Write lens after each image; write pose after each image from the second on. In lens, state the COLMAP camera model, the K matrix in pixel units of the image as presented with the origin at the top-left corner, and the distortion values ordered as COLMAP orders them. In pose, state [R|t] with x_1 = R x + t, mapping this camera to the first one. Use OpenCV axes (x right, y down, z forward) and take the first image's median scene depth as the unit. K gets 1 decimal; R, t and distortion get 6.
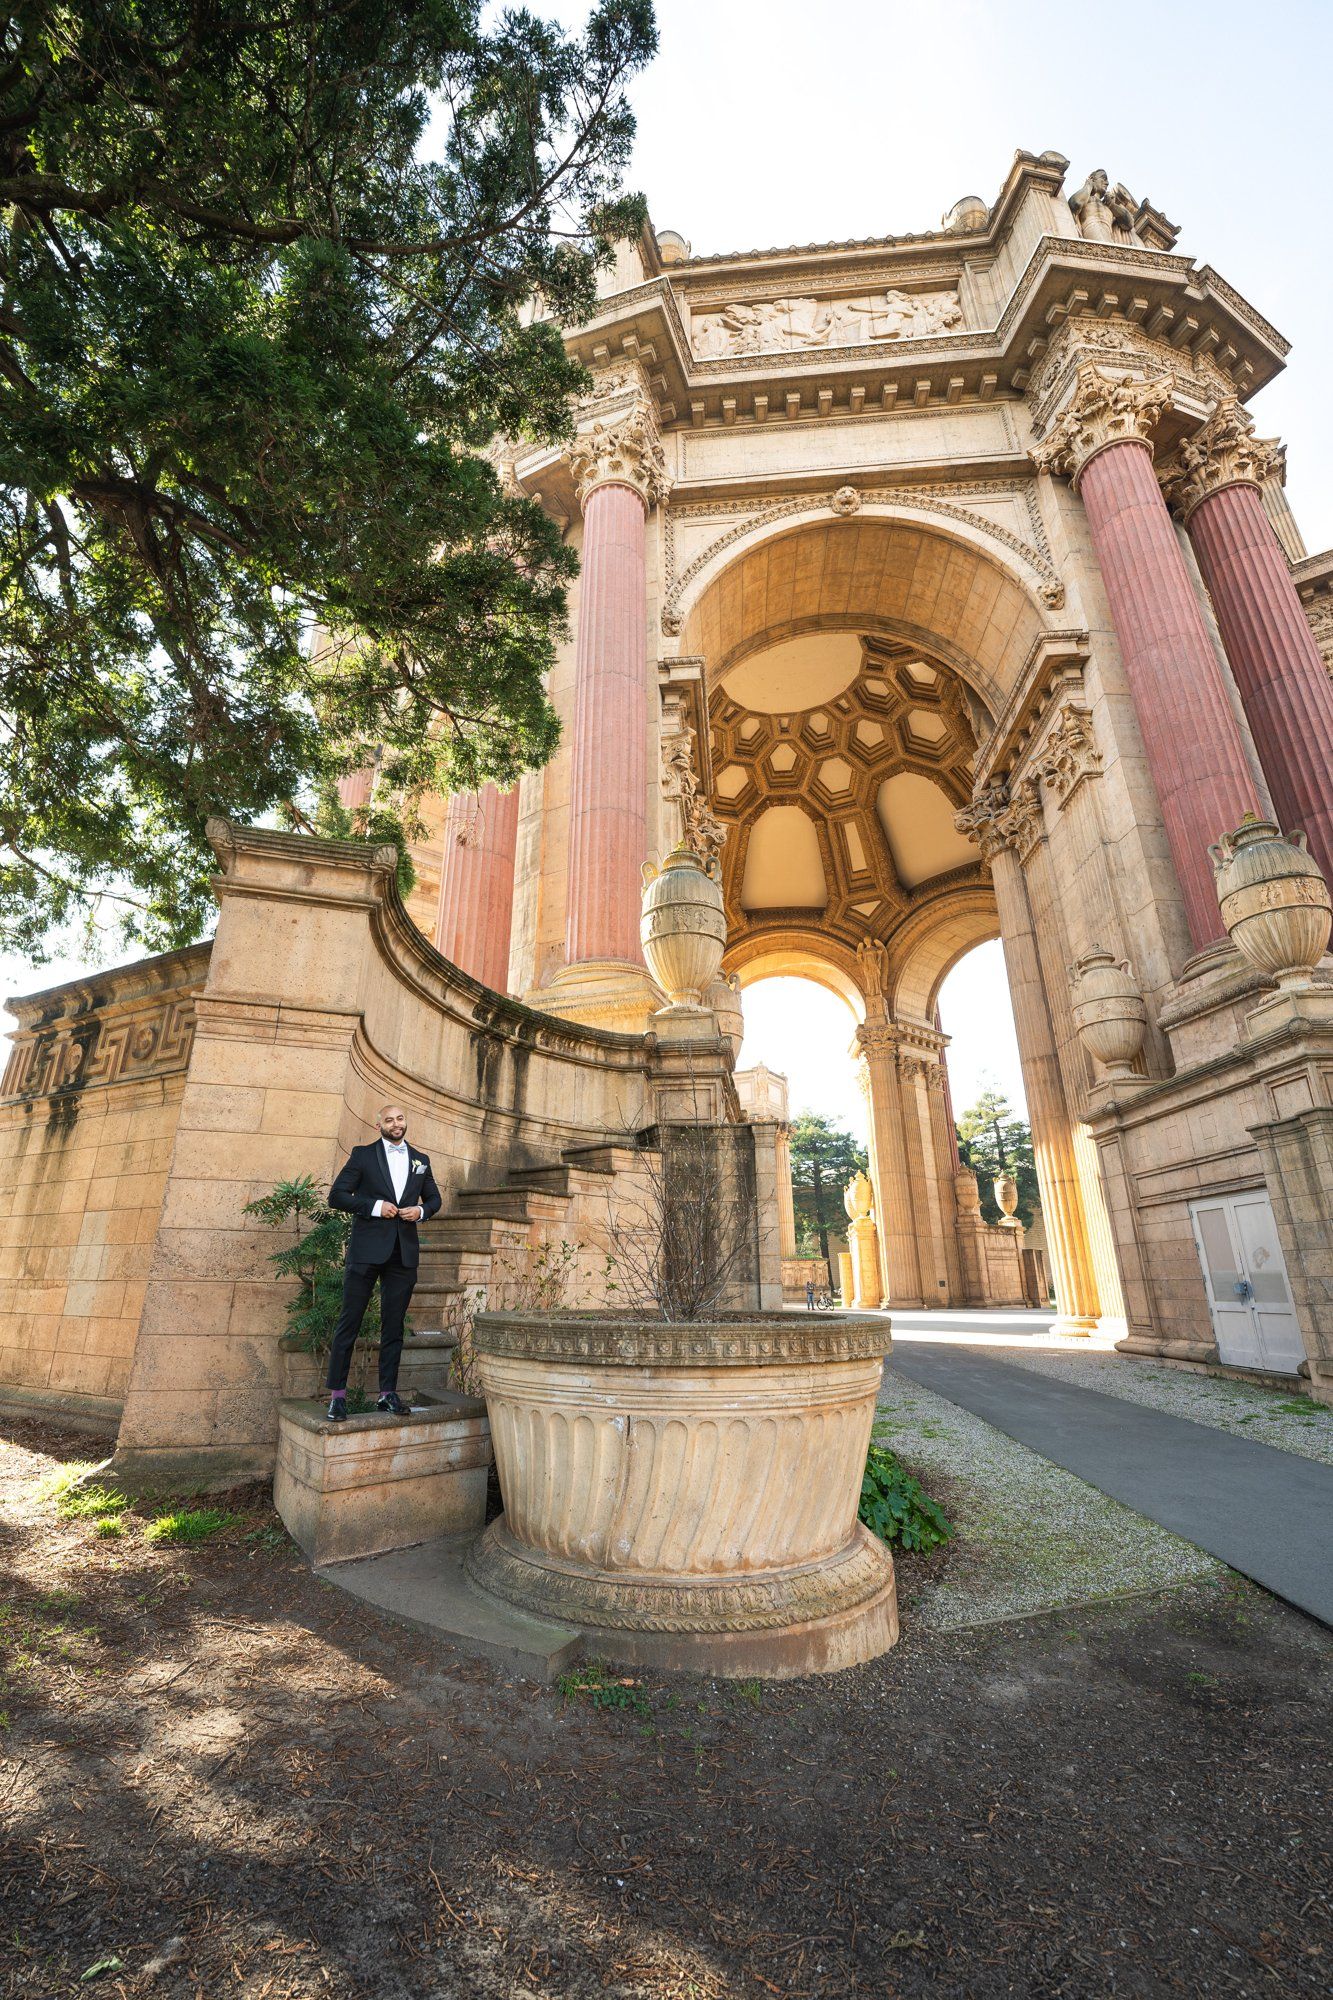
lens RADIAL K [[801.7, 0, 664.7], [0, 801.7, 1001.7], [0, 0, 1]] dist [-0.027488, -0.000438]
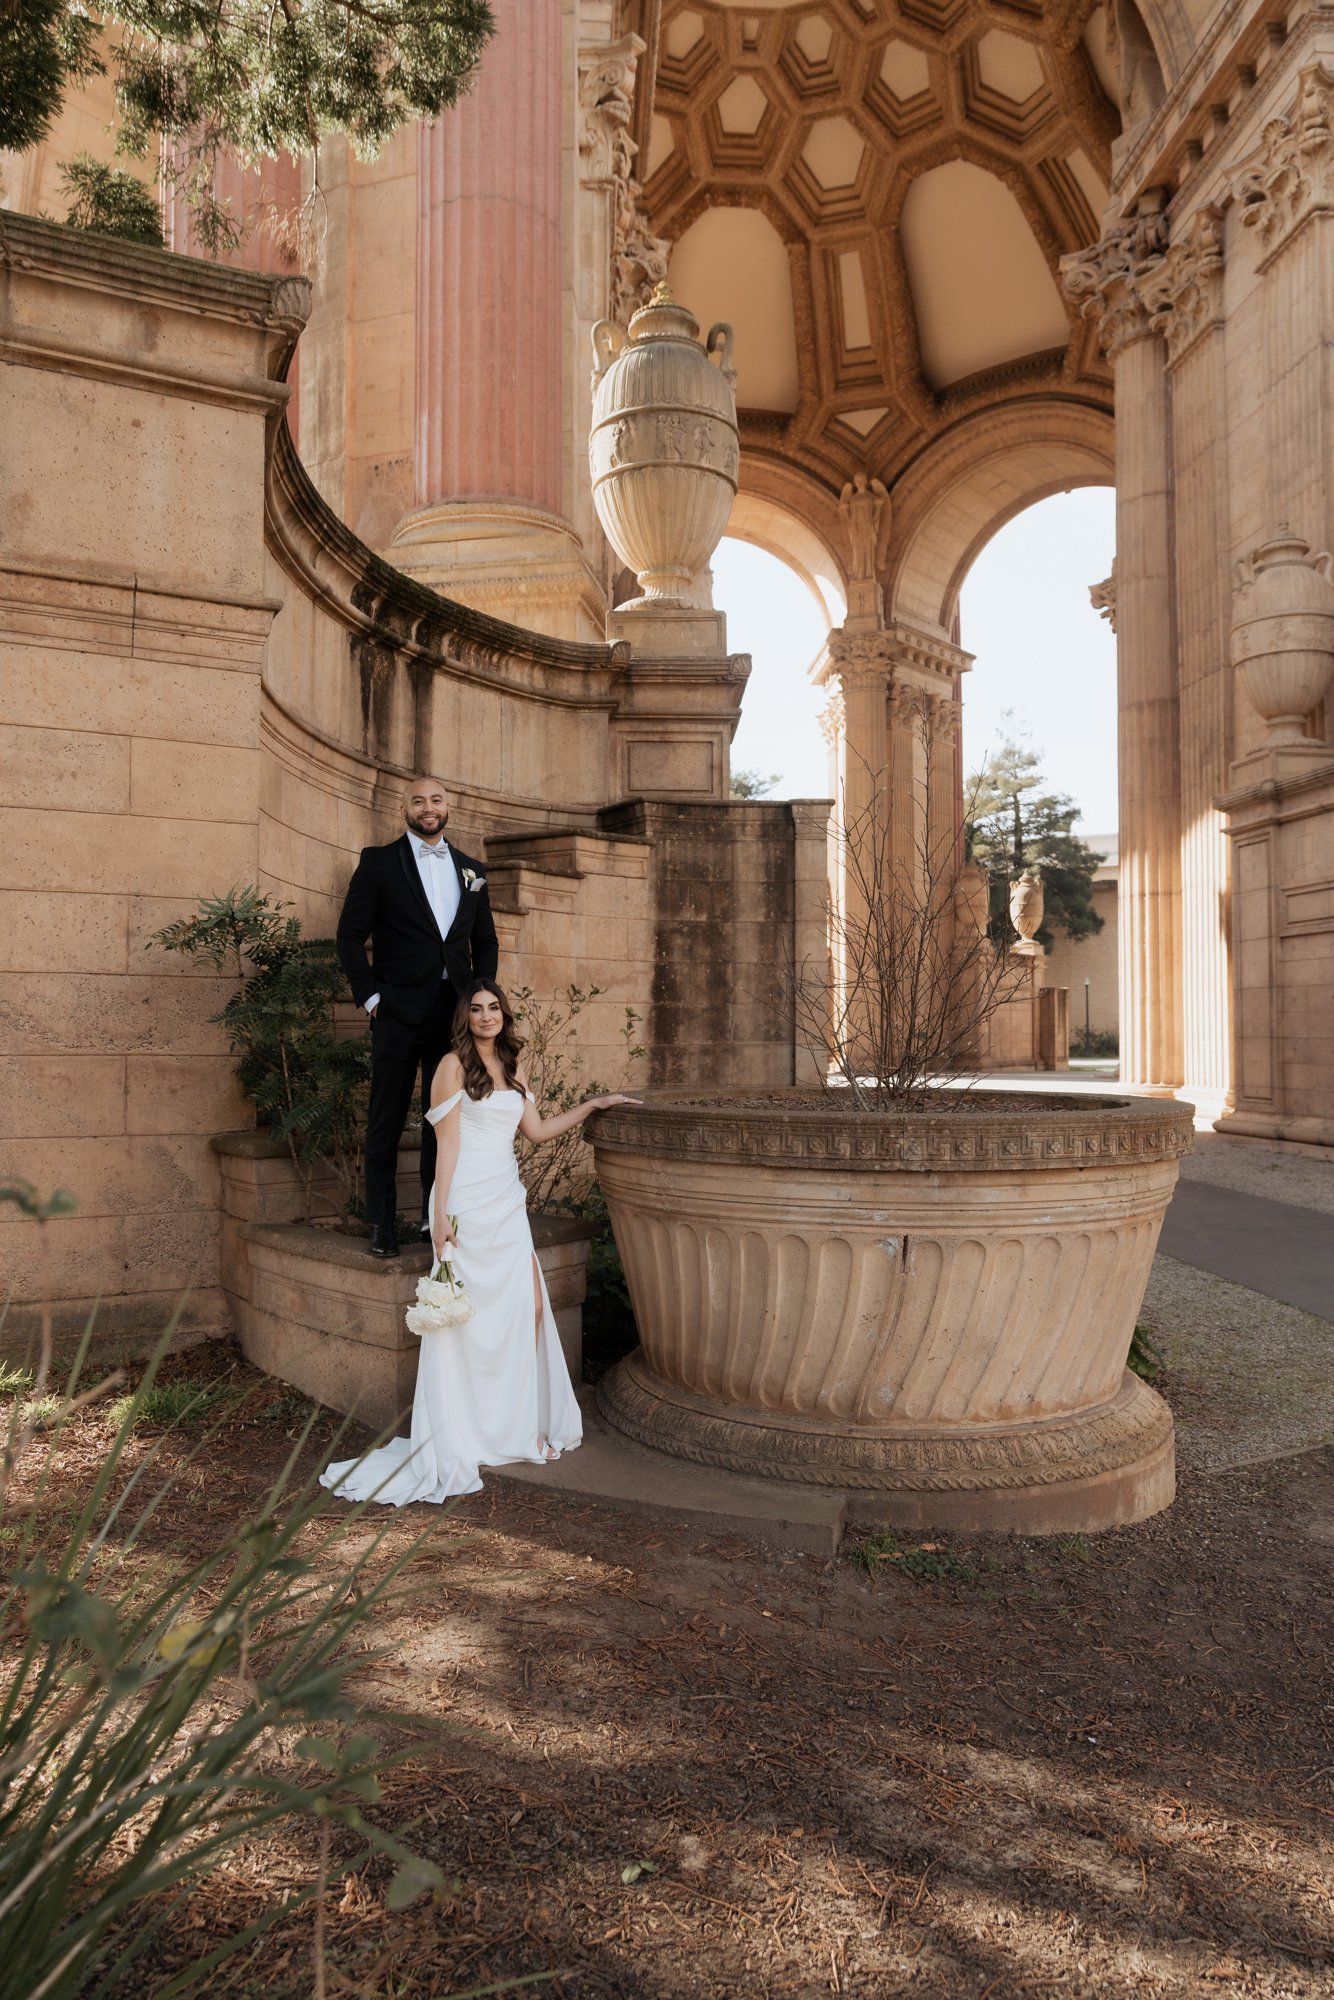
lens RADIAL K [[1331.3, 0, 653.5], [0, 1331.3, 1000.1], [0, 0, 1]] dist [-0.031895, 0.023112]
pose [[0.987309, 0.002715, 0.158786, -0.152676], [-0.051860, 0.950551, 0.306207, -0.012491], [-0.150103, -0.310556, 0.938629, -0.008732]]
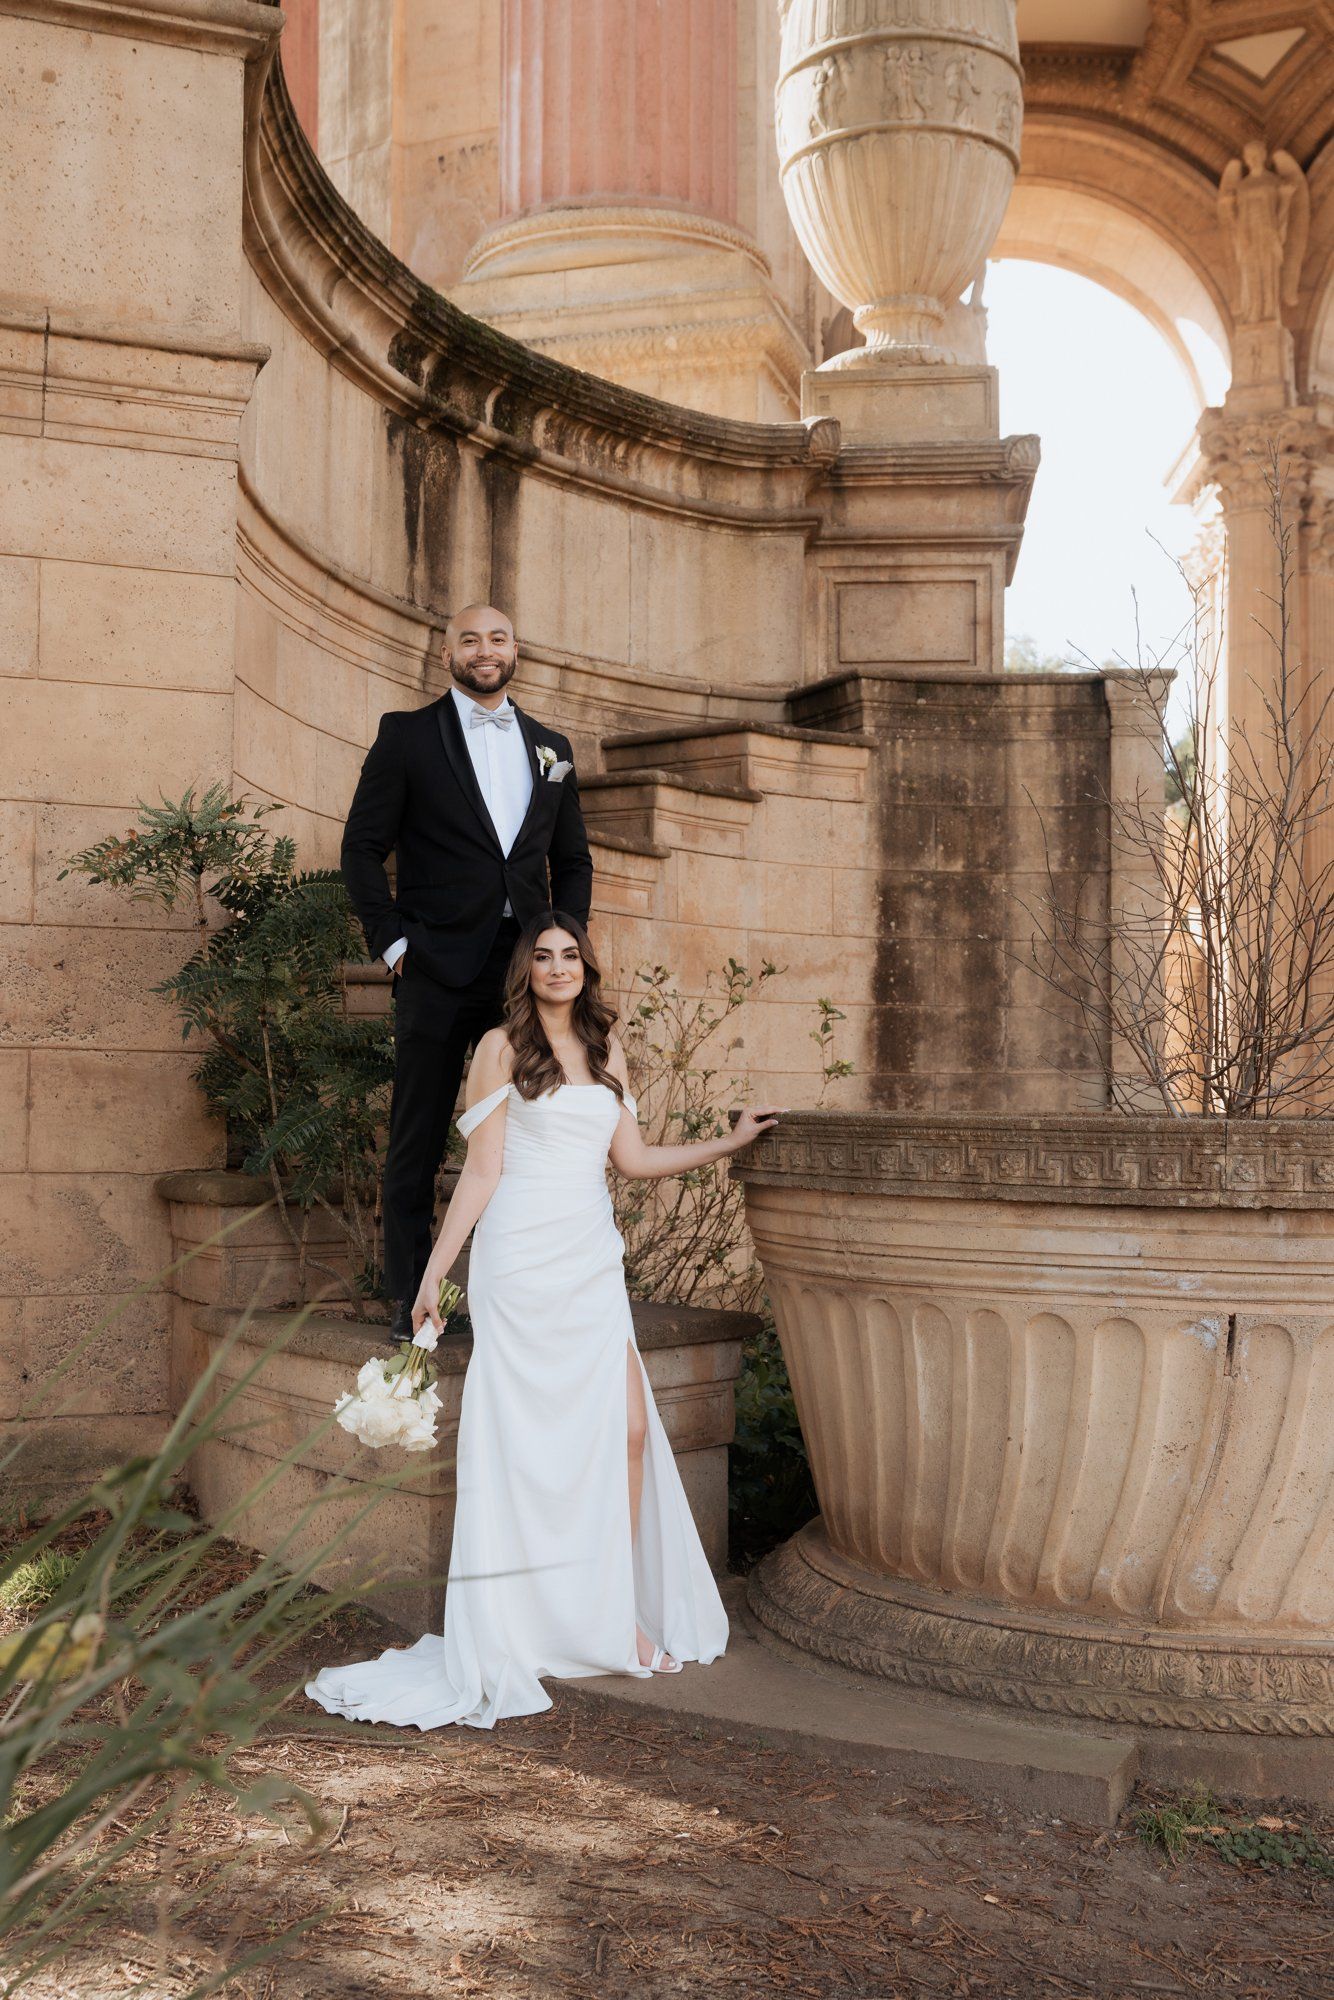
lens RADIAL K [[2218.5, 0, 668.2], [0, 2218.5, 993.2], [0, 0, 1]] dist [0.022834, 0.000000]
pose [[0.998772, 0.006663, 0.049090, -0.139778], [-0.020476, 0.957834, 0.286591, -0.000579], [-0.045110, -0.287244, 0.956795, -0.040694]]
